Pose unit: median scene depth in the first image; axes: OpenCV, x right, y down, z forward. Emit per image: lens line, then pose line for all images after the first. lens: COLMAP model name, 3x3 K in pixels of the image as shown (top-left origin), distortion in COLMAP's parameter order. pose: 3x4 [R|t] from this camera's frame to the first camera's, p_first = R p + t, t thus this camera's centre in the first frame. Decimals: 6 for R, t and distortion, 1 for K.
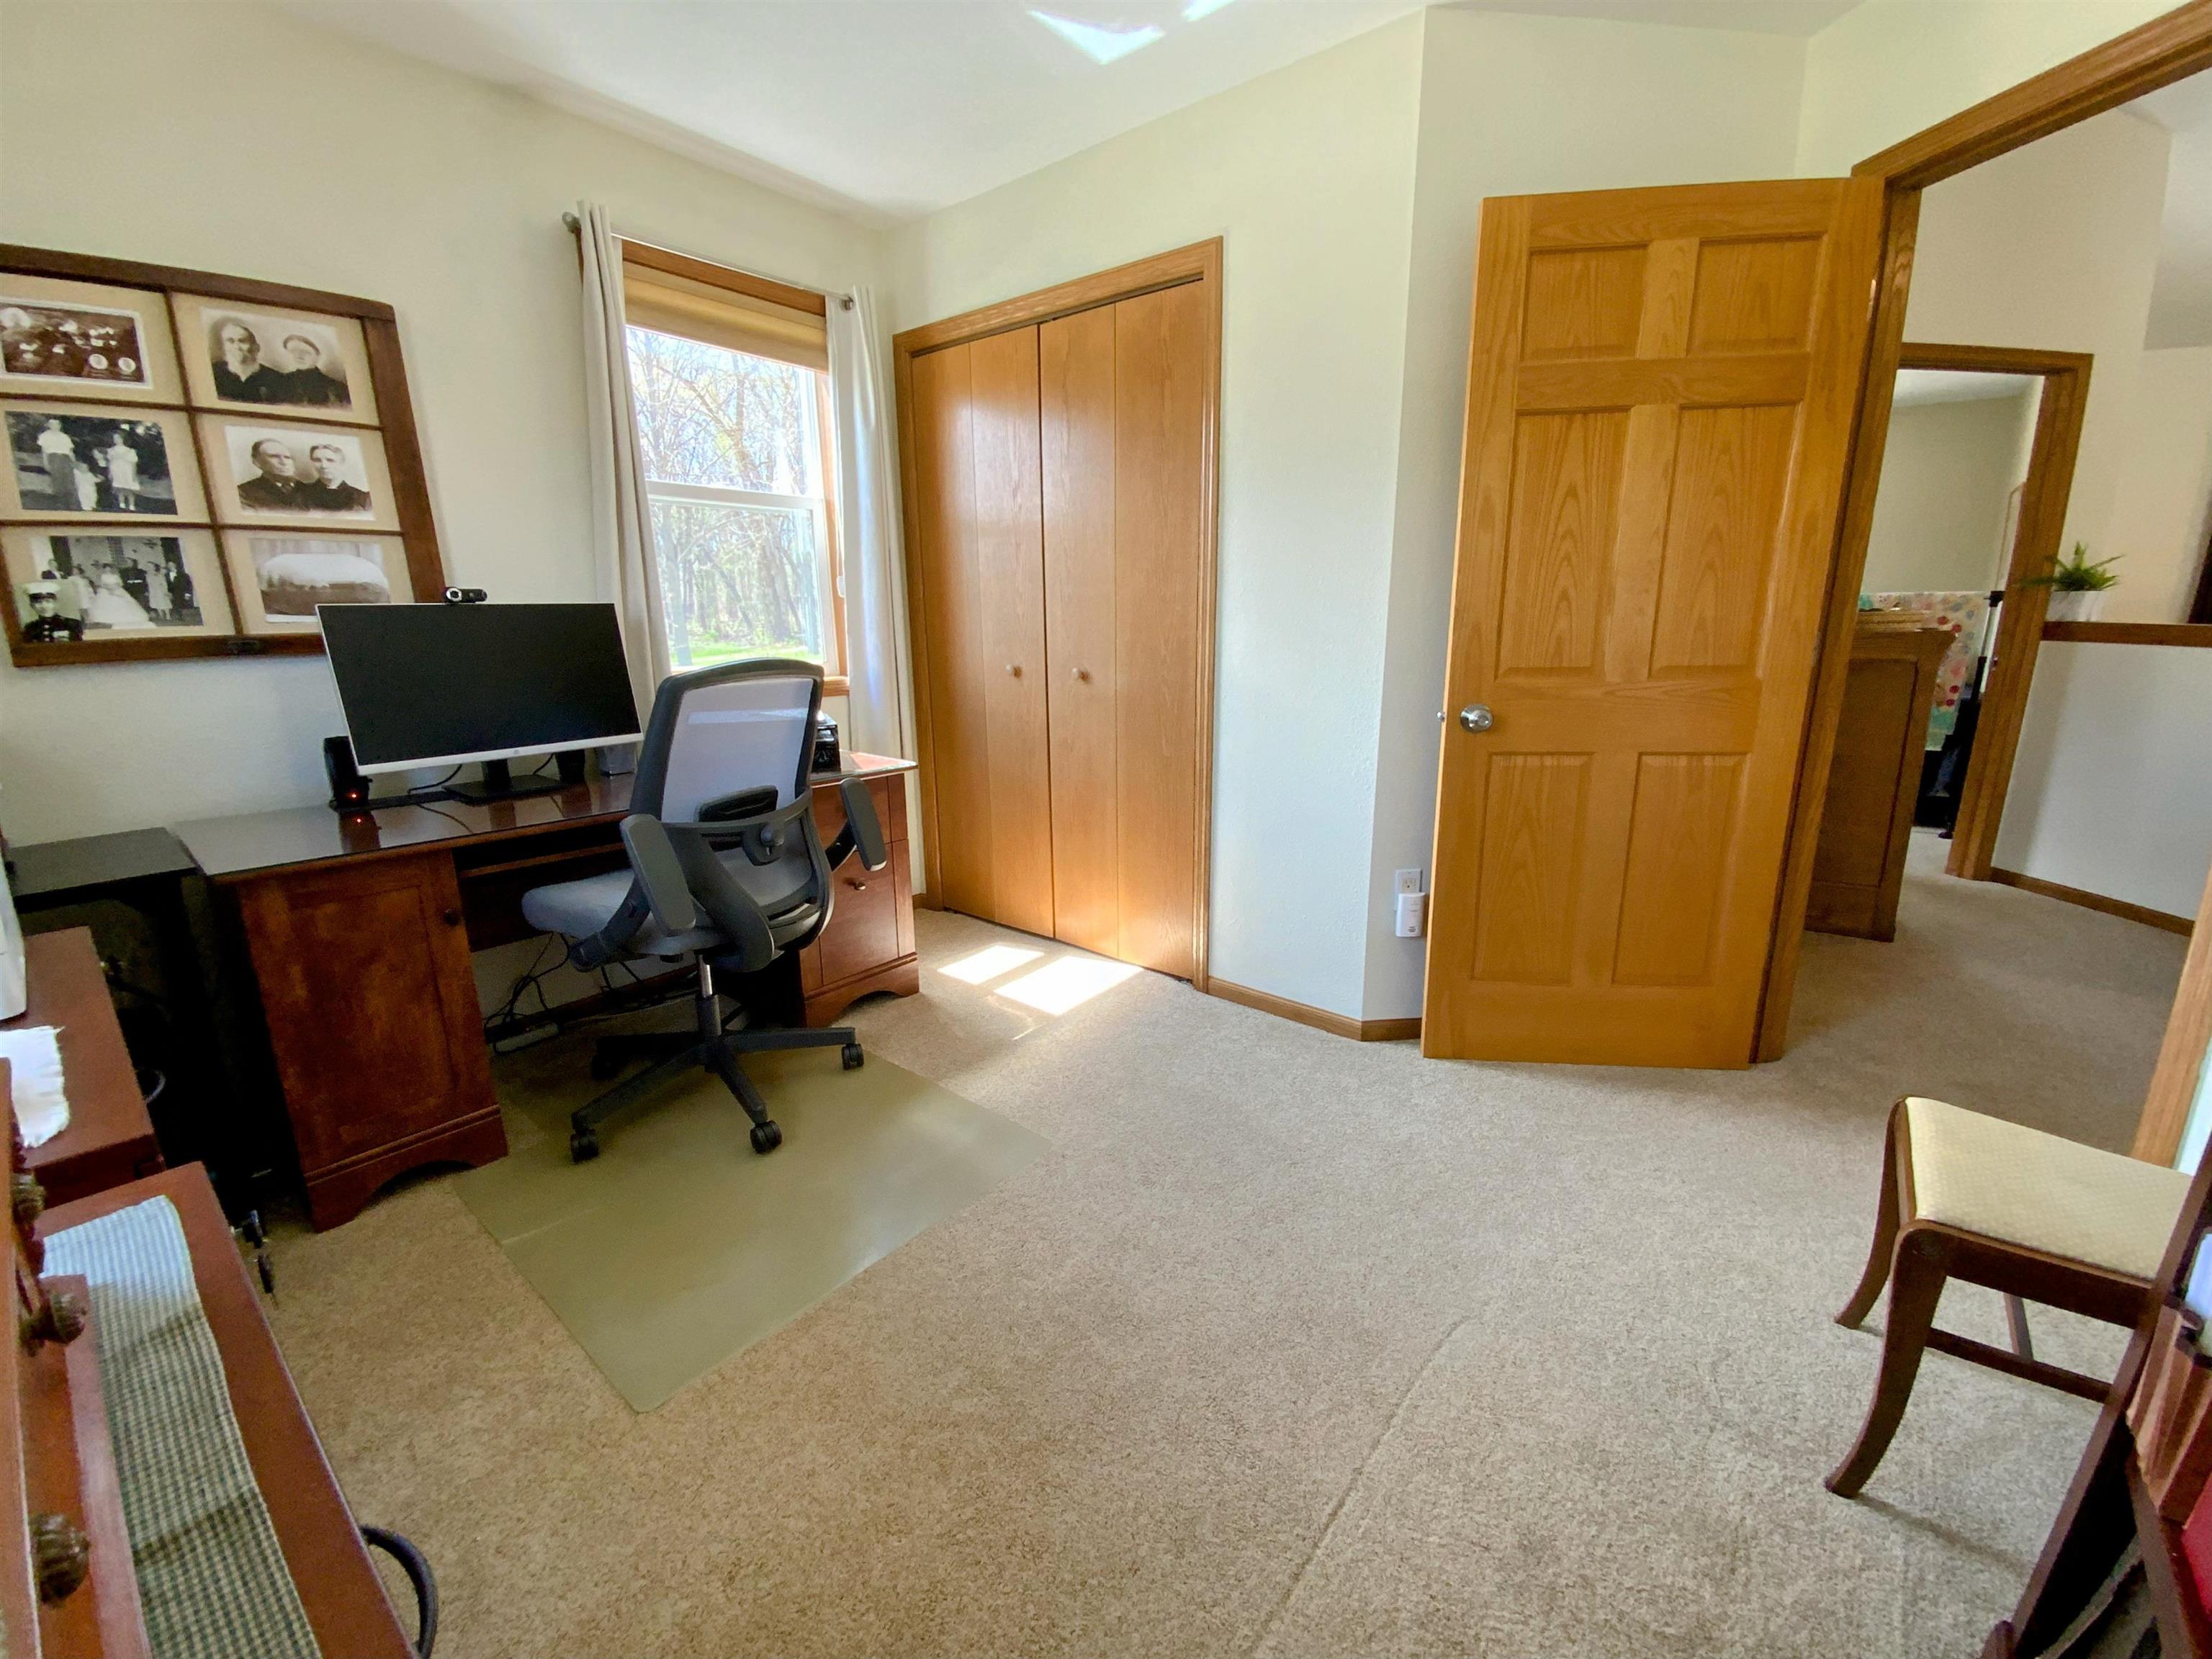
lens RADIAL K [[900.5, 0, 1108.6], [0, 900.5, 812.5], [0, 0, 1]] dist [0.011006, -0.008396]
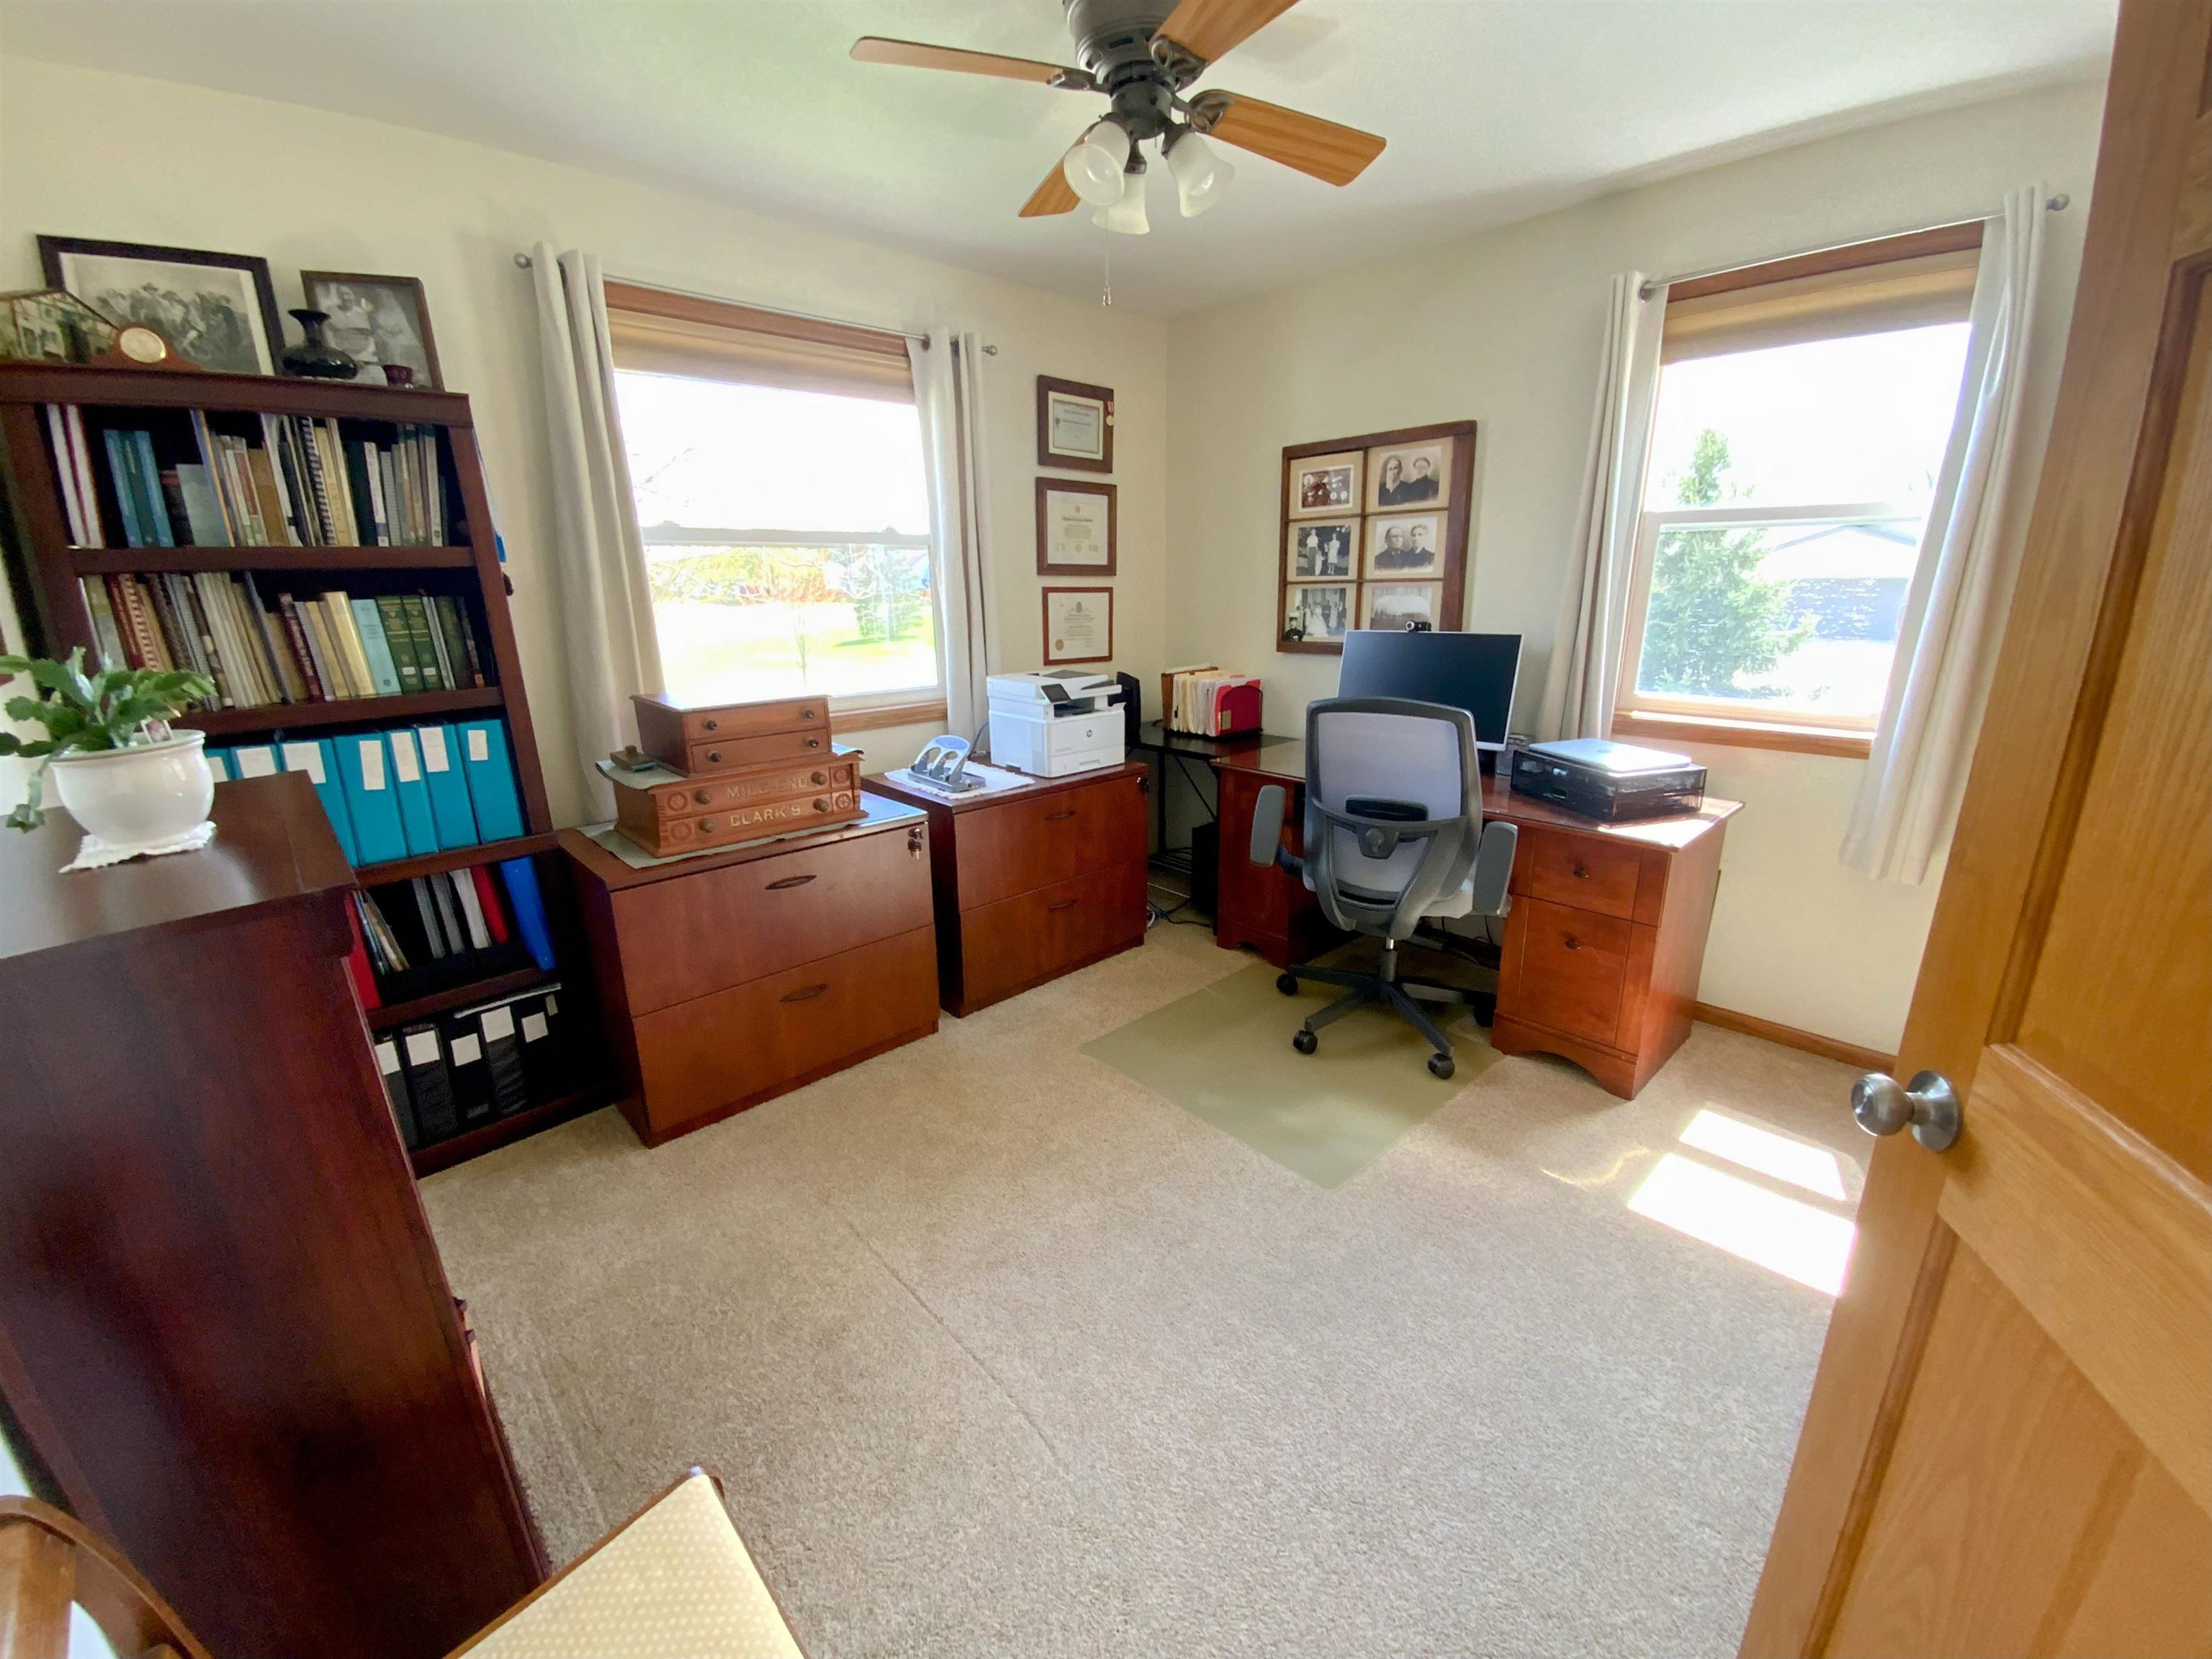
lens RADIAL K [[900.5, 0, 1115.8], [0, 900.5, 826.7], [0, 0, 1]] dist [0.011006, -0.008396]
pose [[-0.074227, 0.280423, -0.957002, 0.872910], [-0.221165, 0.931123, 0.289993, -0.285751], [0.972408, 0.233181, -0.007094, 0.687967]]
